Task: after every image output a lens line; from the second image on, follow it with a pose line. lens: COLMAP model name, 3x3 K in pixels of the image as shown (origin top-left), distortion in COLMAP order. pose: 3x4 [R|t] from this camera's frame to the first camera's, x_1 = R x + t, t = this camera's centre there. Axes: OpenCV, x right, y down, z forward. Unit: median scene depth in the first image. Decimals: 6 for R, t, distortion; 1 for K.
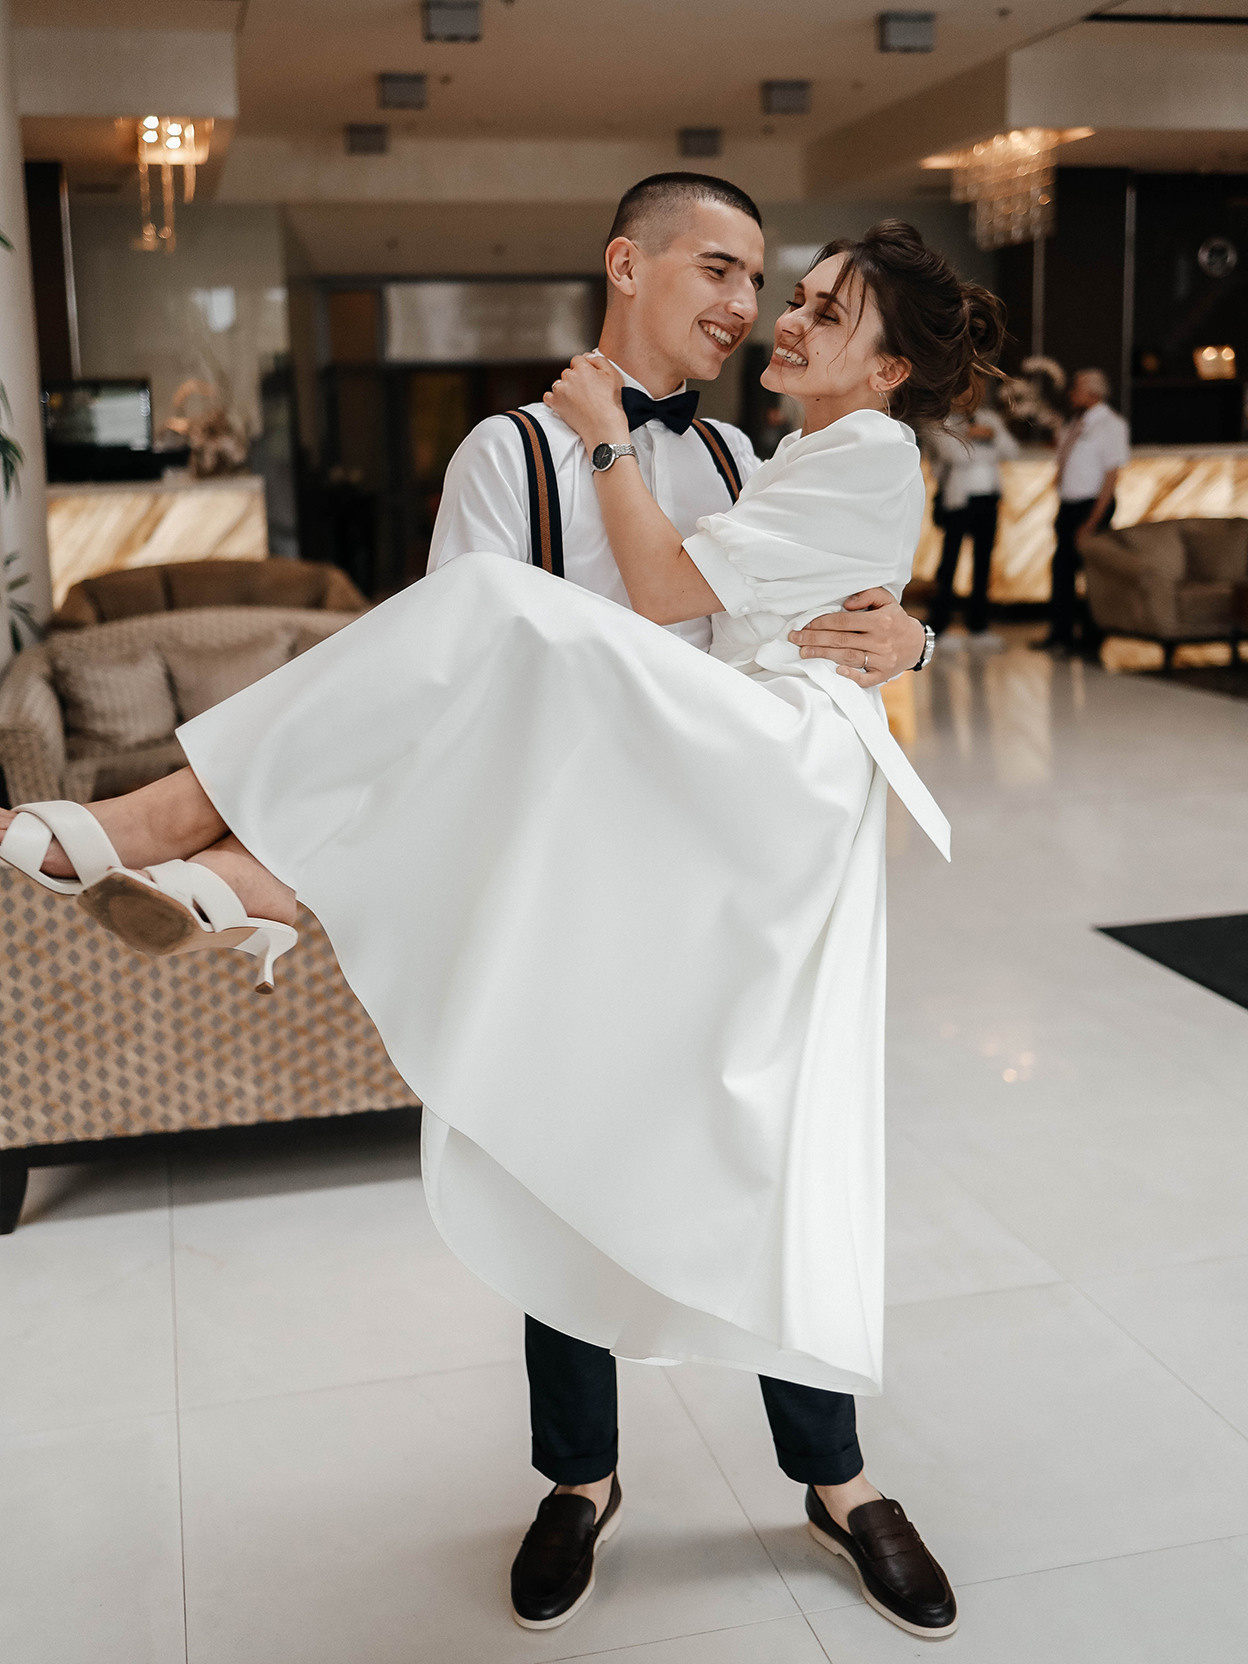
lens RADIAL K [[1792.6, 0, 595.0], [0, 1792.6, 828.6], [0, 0, 1]] dist [-0.009258, 0.013816]
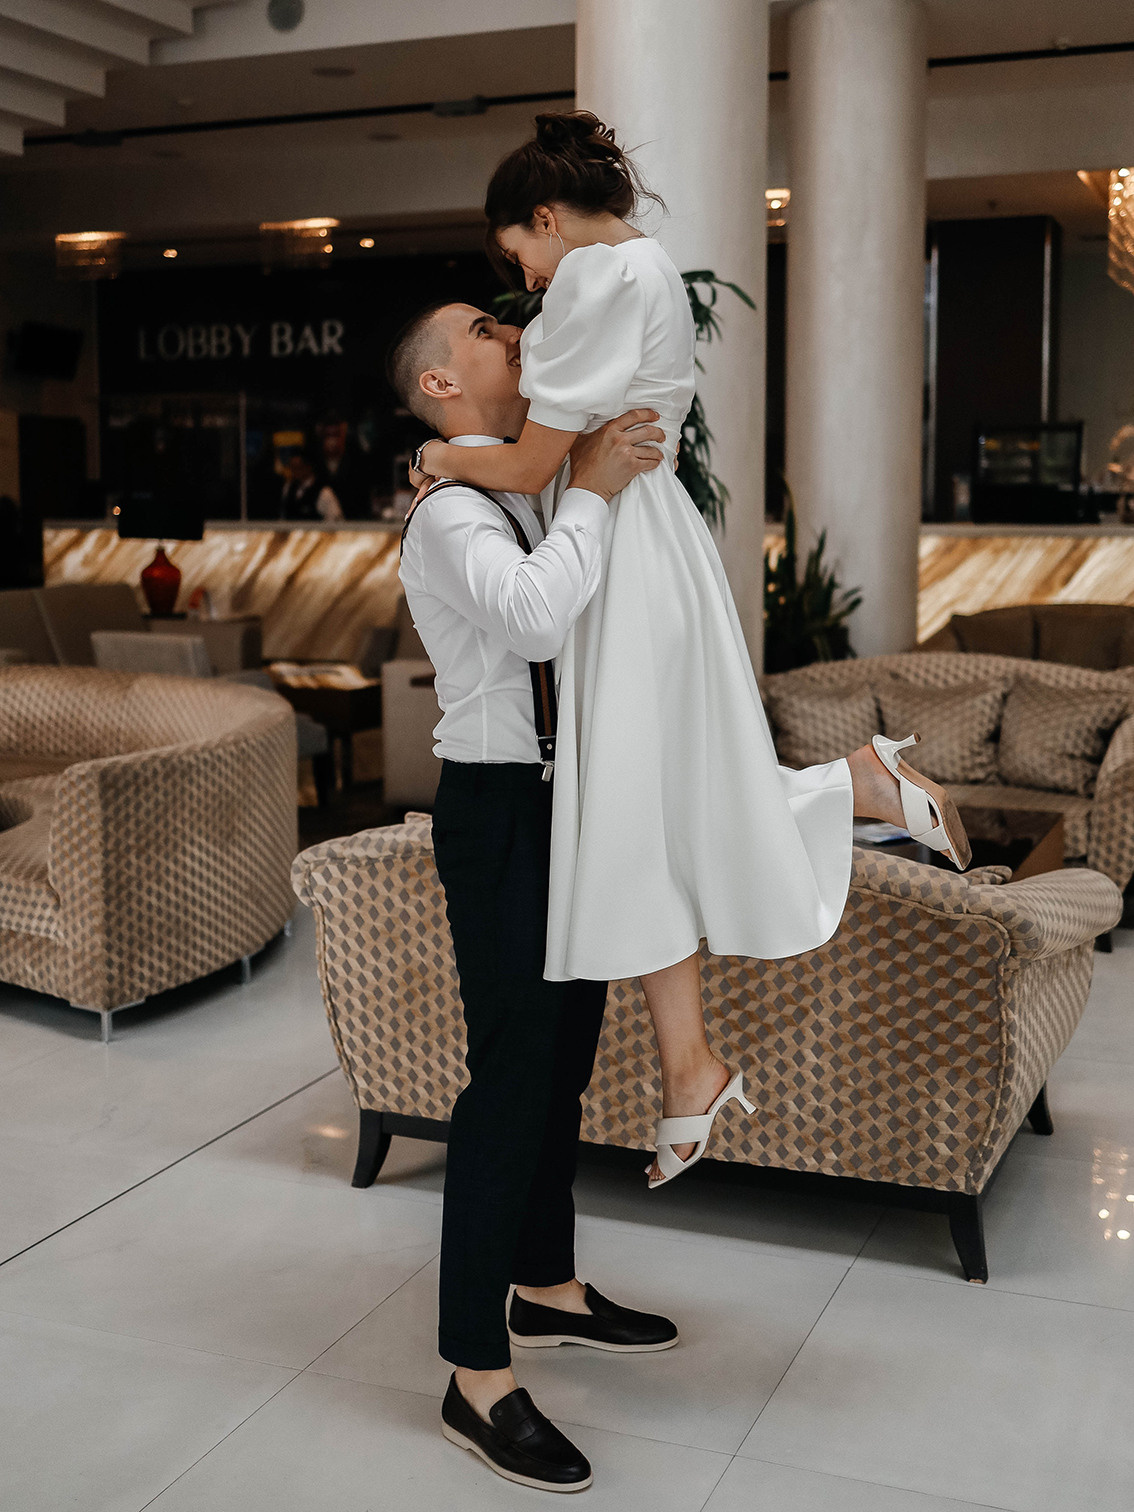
lens RADIAL K [[1811.1, 0, 569.1], [0, 1811.1, 715.2], [0, 0, 1]] dist [-0.092723, 0.234920]
pose [[0.818855, 0.097085, -0.565730, 0.133526], [-0.143710, 0.988878, -0.038309, -0.013545], [0.555719, 0.112671, 0.823700, 0.041813]]
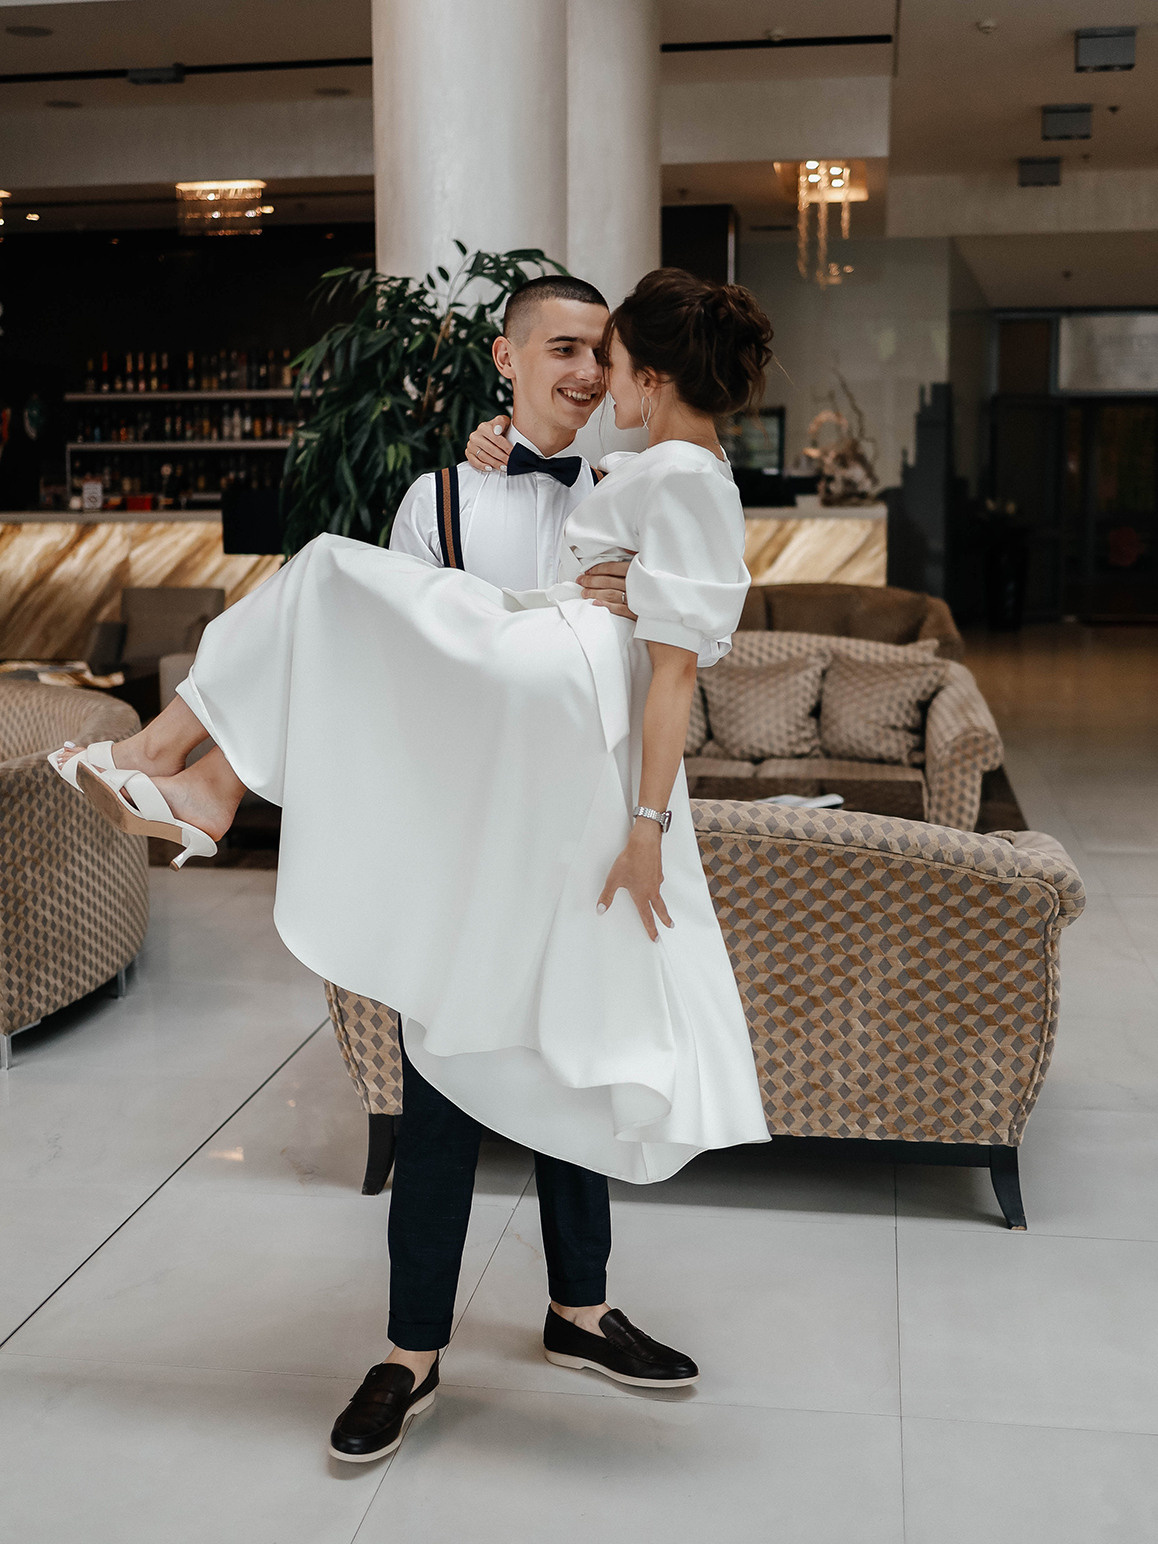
lens RADIAL K [[1793.0, 0, 579.0], [0, 1793.0, 772.0], [0, 0, 1]] dist [-0.016458, 0.003238]
pose [[0.924355, 0.082077, -0.372600, 0.058420], [-0.099212, 0.994700, -0.027014, -0.003151], [0.368408, 0.061937, 0.927599, 0.011003]]
